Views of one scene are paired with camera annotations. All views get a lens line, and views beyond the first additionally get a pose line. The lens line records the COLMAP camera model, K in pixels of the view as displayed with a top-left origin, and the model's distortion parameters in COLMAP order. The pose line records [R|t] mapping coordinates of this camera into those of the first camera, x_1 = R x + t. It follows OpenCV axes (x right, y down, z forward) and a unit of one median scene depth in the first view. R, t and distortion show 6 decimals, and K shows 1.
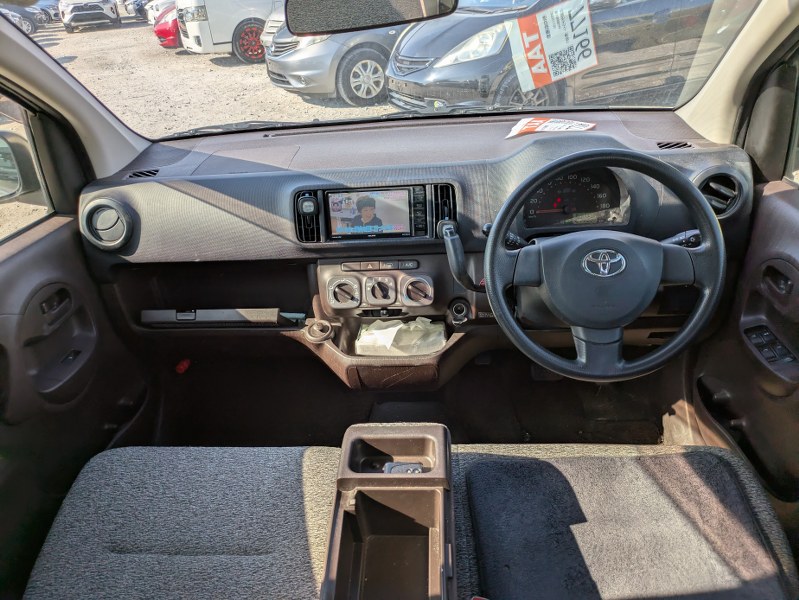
lens RADIAL K [[618.1, 0, 379.8], [0, 618.1, 336.5], [0, 0, 1]] dist [0.005257, 0.007789]
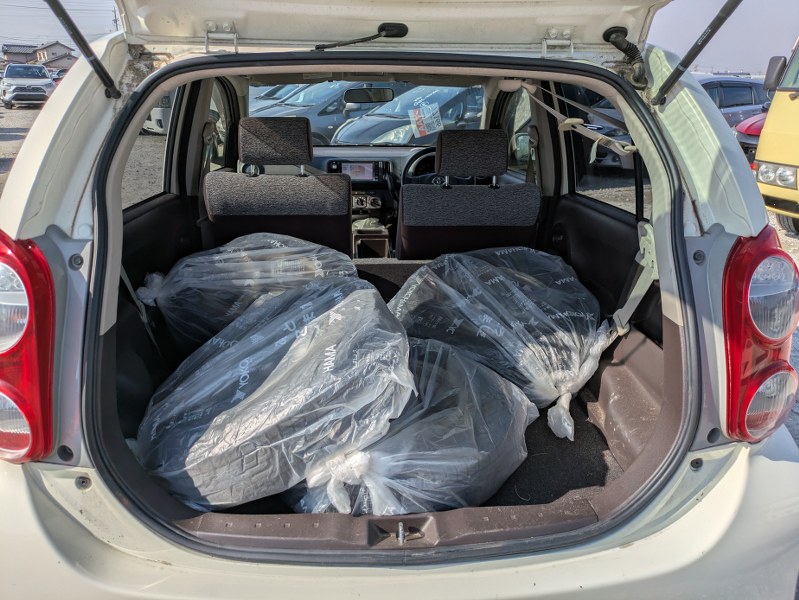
lens RADIAL K [[629.2, 0, 400.7], [0, 629.2, 293.4], [0, 0, 1]] dist [0.025616, -0.012133]
pose [[0.984387, 0.038999, 0.171645, -0.267338], [-0.000593, 0.975876, -0.218324, 0.864445], [-0.176019, 0.214813, 0.960663, -1.447121]]
